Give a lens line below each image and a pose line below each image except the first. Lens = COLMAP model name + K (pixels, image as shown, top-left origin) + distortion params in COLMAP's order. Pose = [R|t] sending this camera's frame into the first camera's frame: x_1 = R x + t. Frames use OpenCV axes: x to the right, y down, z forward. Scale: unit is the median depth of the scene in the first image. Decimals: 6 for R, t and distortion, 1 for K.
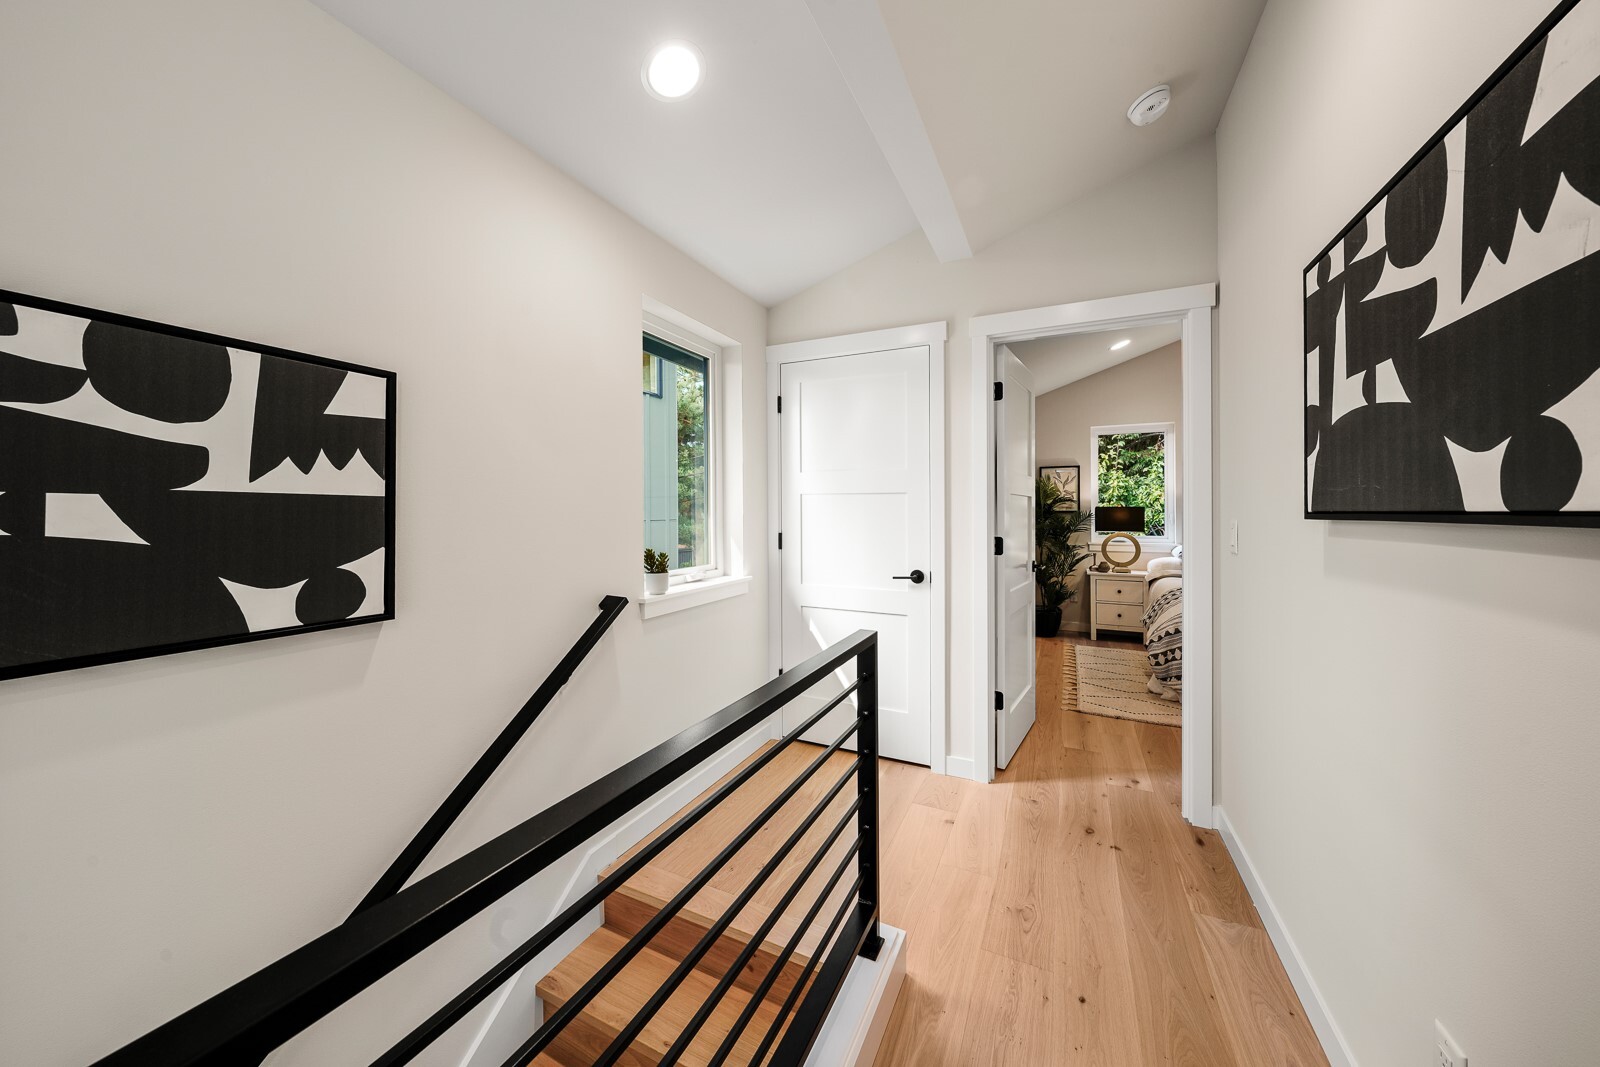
lens RADIAL K [[559.0, 0, 797.8], [0, 559.0, 511.1], [0, 0, 1]] dist [-0.005179, 0.000803]
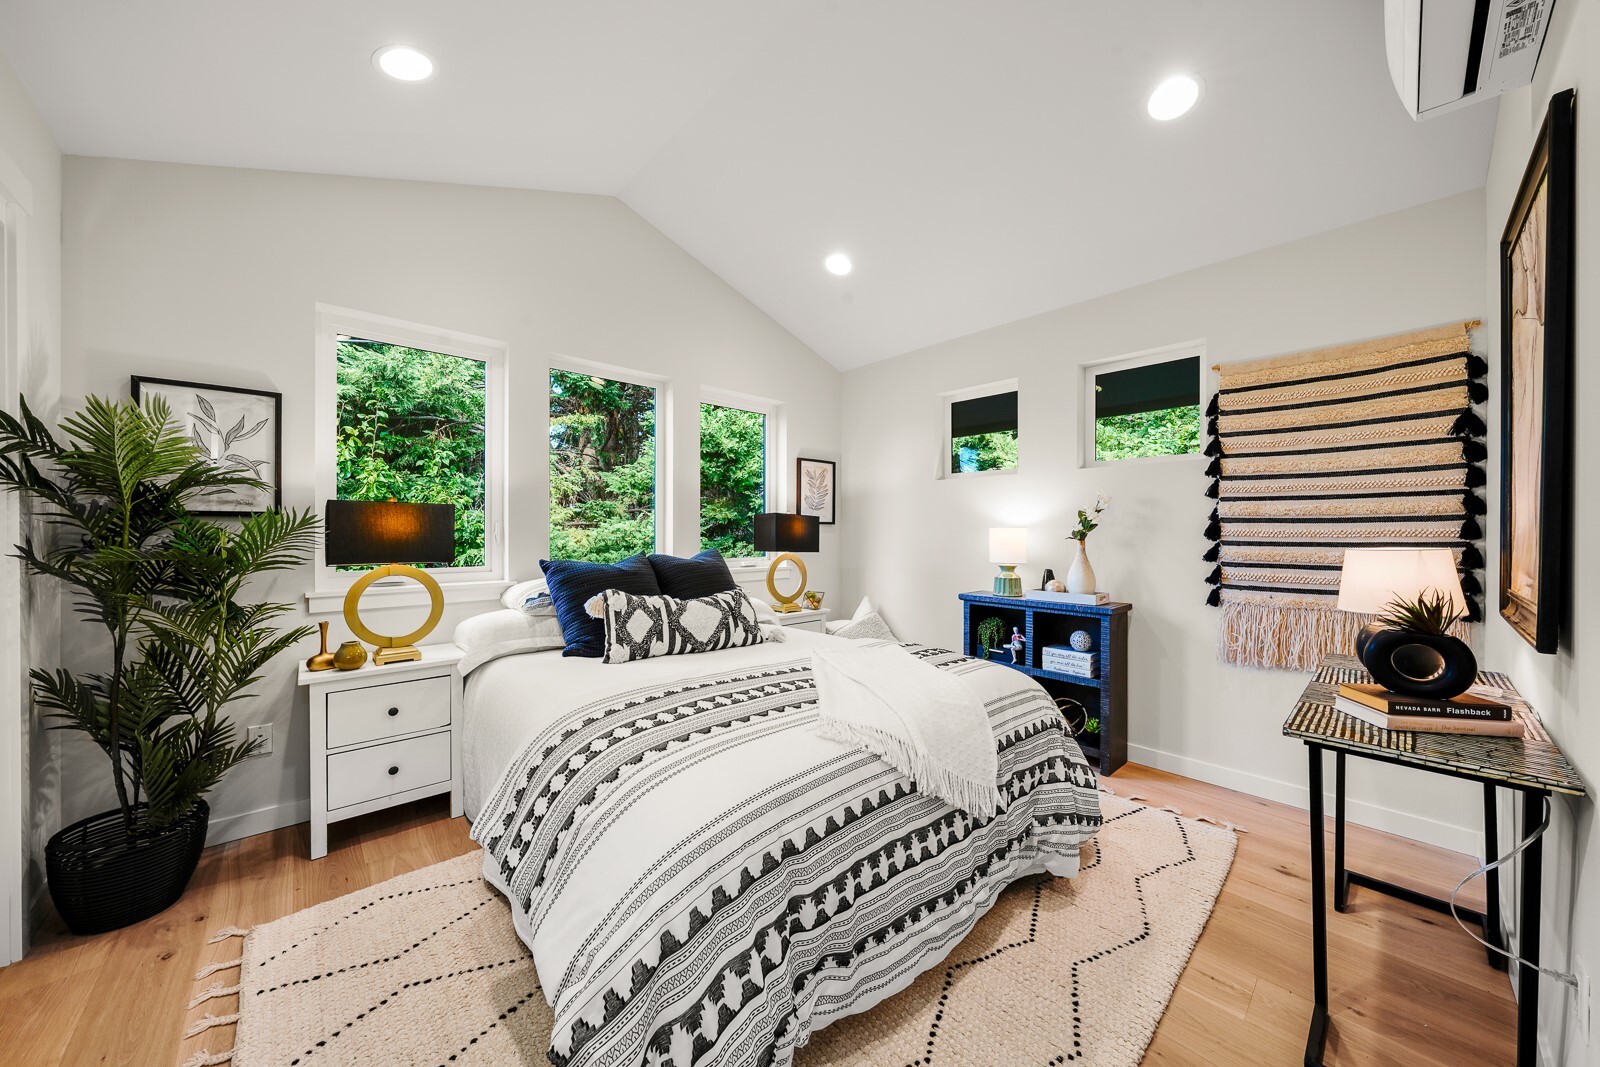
lens RADIAL K [[559.0, 0, 799.5], [0, 559.0, 533.0], [0, 0, 1]] dist [-0.005179, 0.000803]
pose [[0.380446, 0.001089, 0.924803, 0.299313], [-0.004774, 0.999988, 0.000787, 0.012220], [-0.924791, -0.004714, 0.380447, 0.547099]]
